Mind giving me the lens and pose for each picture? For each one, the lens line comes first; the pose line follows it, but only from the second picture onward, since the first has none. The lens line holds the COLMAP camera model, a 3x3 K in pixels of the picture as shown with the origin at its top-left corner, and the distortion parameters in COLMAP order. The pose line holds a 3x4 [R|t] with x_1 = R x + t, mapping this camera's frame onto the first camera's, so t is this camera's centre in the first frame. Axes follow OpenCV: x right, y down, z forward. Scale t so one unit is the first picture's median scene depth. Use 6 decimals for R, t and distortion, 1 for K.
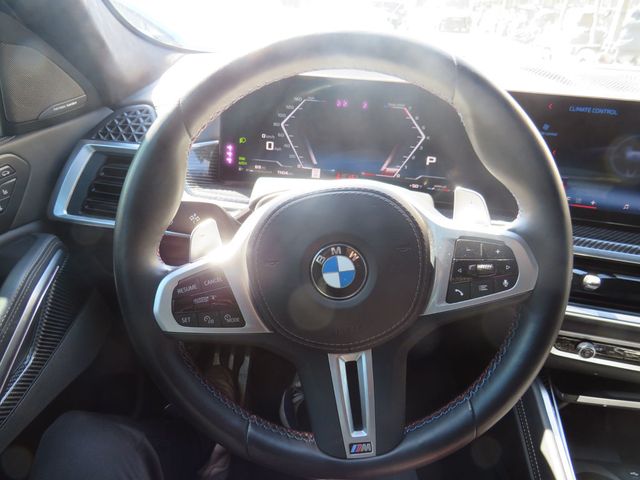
lens RADIAL K [[470.6, 0, 318.4], [0, 470.6, 257.2], [0, 0, 1]] dist [0.002940, 0.003290]
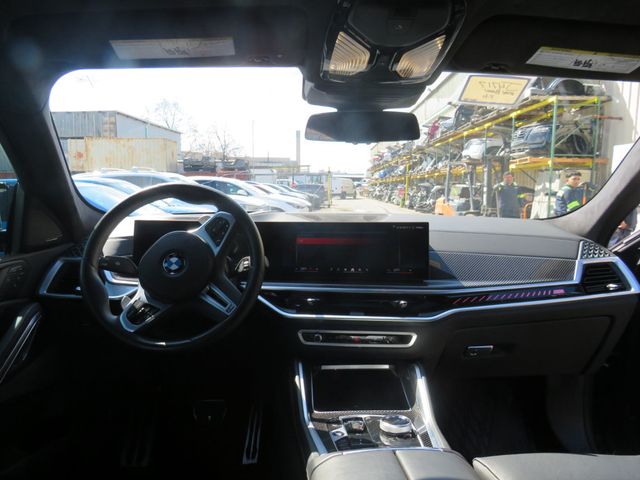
lens RADIAL K [[460.8, 0, 320.0], [0, 460.8, 240.0], [0, 0, 1]] dist [-0.037327, 0.001004]
pose [[0.989752, -0.049443, 0.133966, 0.294557], [0.095551, 0.926482, -0.364007, 0.451127], [-0.106119, 0.373077, 0.921712, -0.812344]]
